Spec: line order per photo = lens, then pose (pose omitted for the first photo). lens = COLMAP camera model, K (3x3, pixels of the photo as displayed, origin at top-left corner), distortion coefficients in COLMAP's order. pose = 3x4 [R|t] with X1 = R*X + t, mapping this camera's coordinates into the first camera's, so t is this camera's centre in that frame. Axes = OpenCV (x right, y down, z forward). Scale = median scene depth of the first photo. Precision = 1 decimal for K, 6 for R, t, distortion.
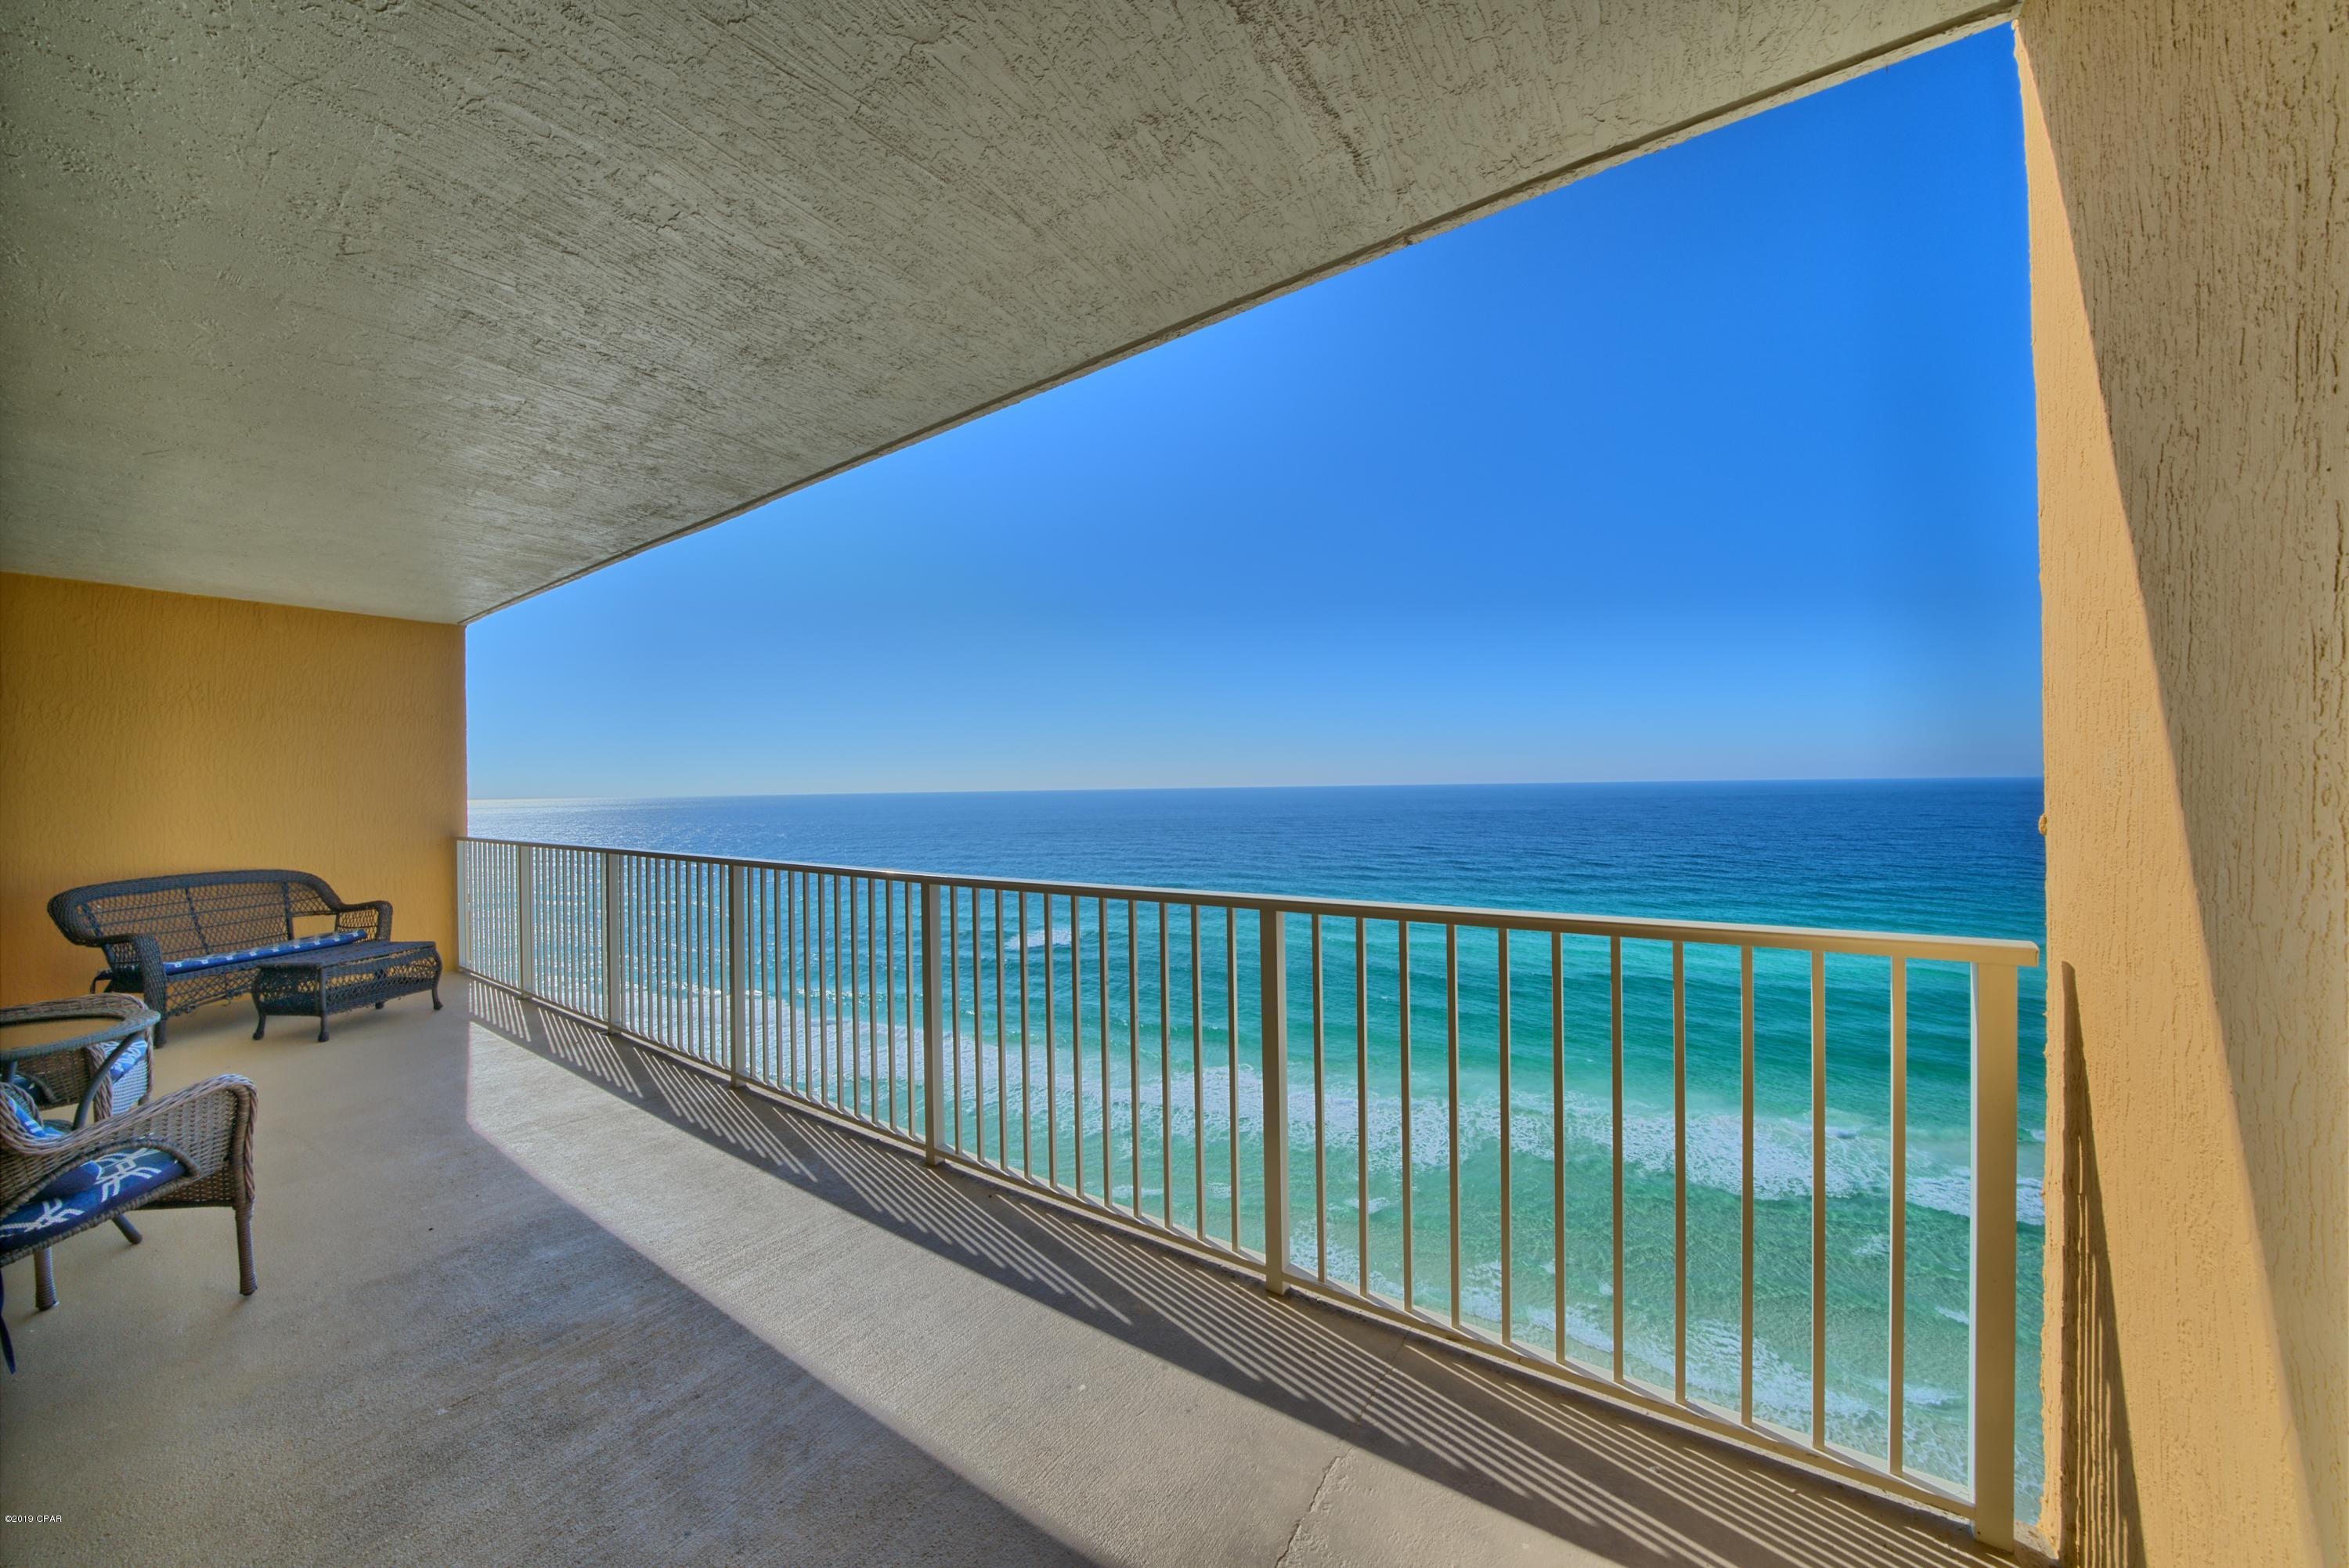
lens RADIAL K [[806.6, 0, 1164.0], [0, 806.6, 790.9], [0, 0, 1]] dist [-0.034881, 0.004169]
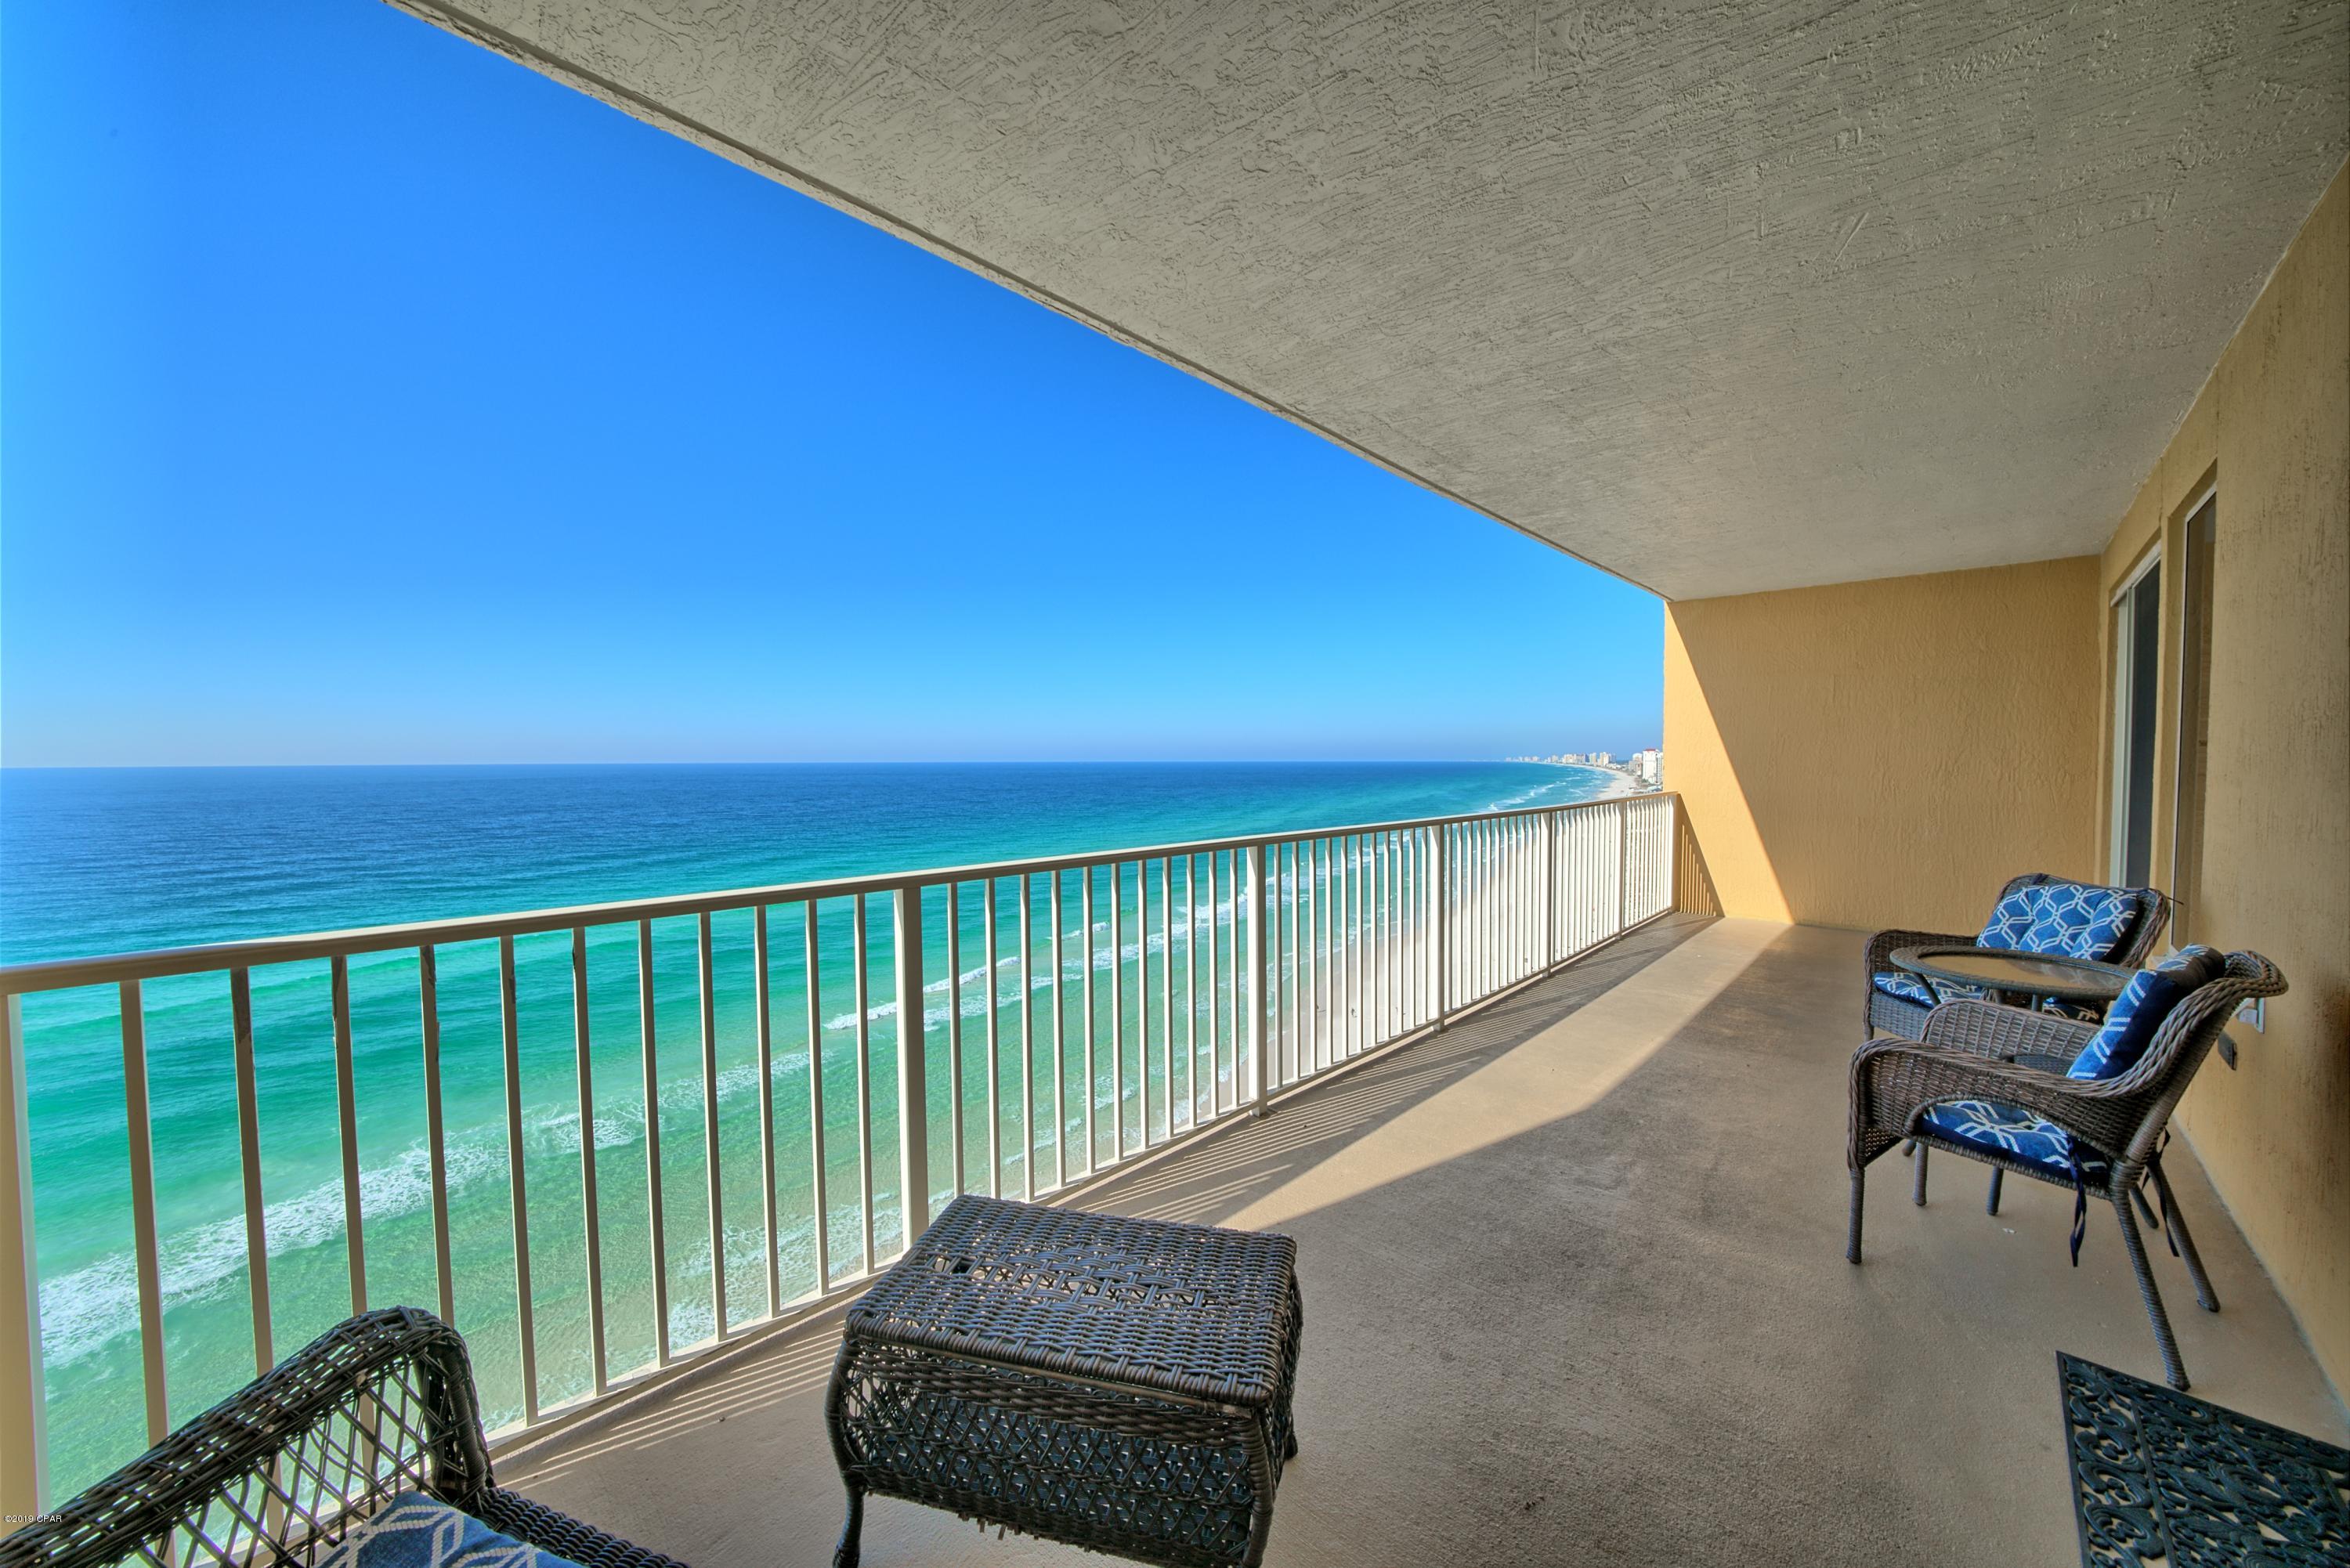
lens RADIAL K [[807.7, 0, 1169.0], [0, 807.7, 791.2], [0, 0, 1]] dist [-0.025606, -0.000217]
pose [[0.192318, -0.023930, 0.981041, -1.233982], [0.002535, 0.999711, 0.023889, 0.017990], [-0.981329, -0.002108, 0.192323, 0.854015]]
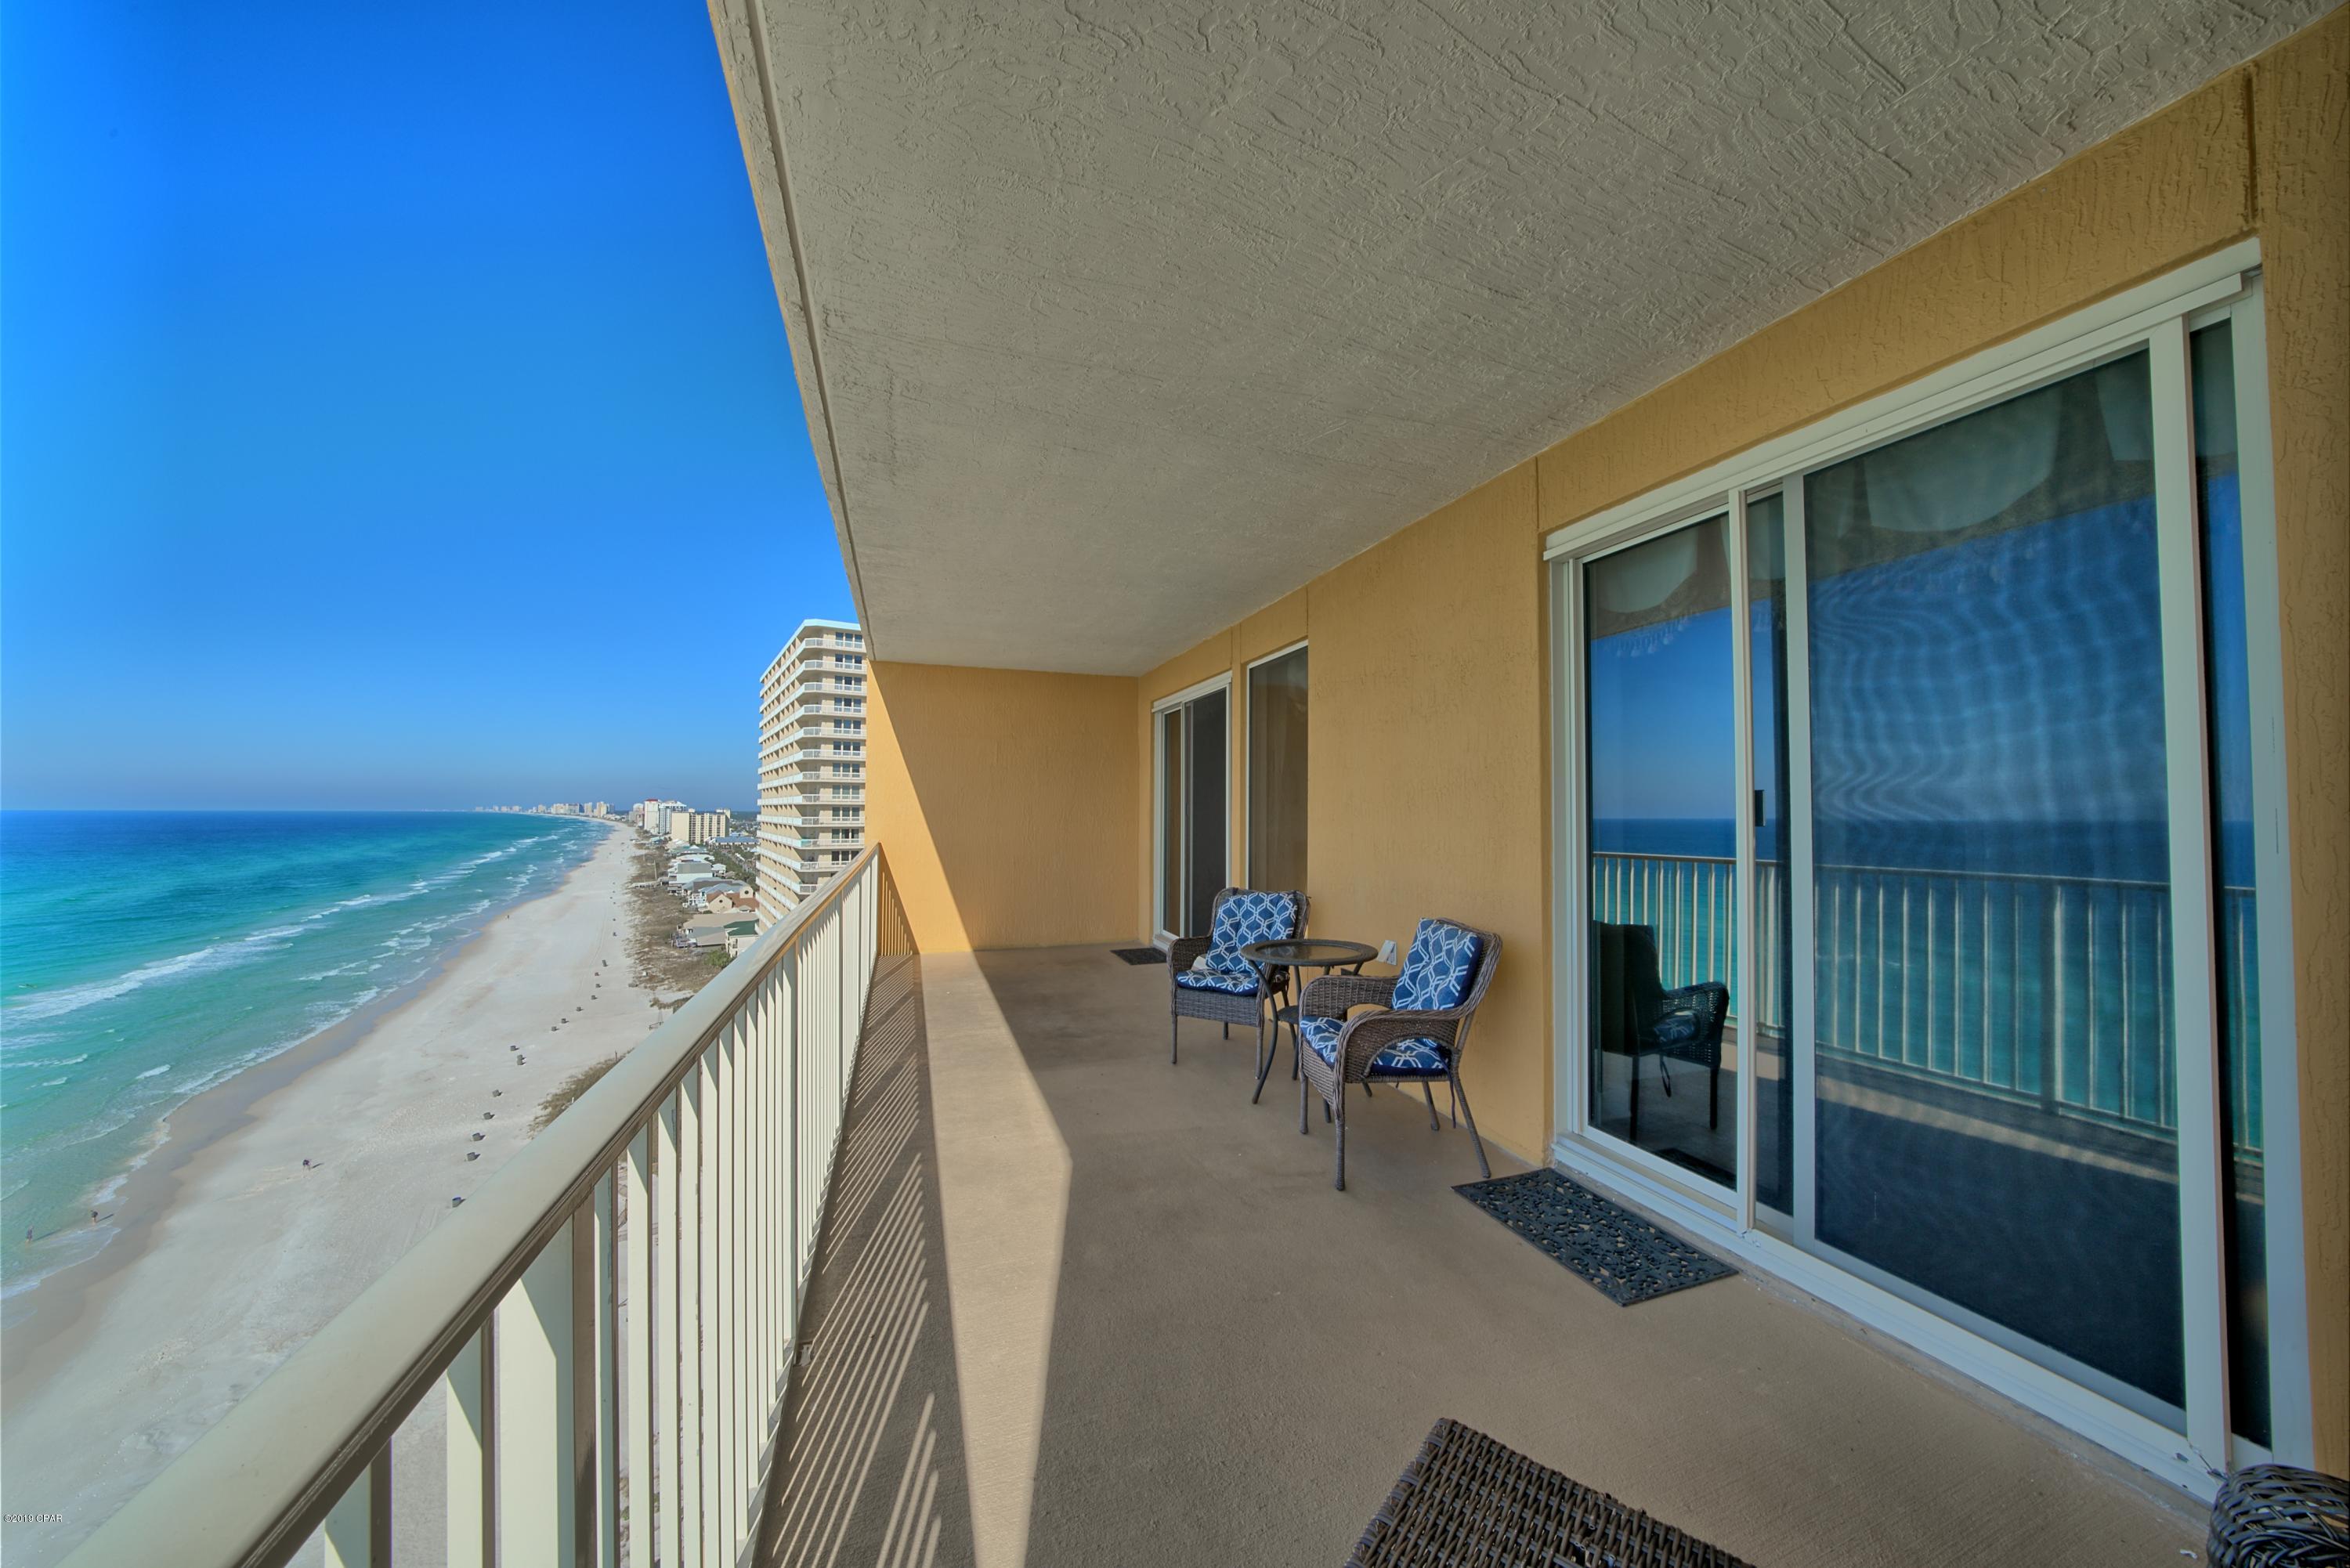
lens RADIAL K [[807.7, 0, 1169.0], [0, 807.7, 791.2], [0, 0, 1]] dist [-0.025606, -0.000217]
pose [[-0.794377, 0.027342, 0.606809, -1.016218], [0.010559, 0.999457, -0.031212, 0.015210], [-0.607333, -0.018386, -0.794235, 1.101664]]
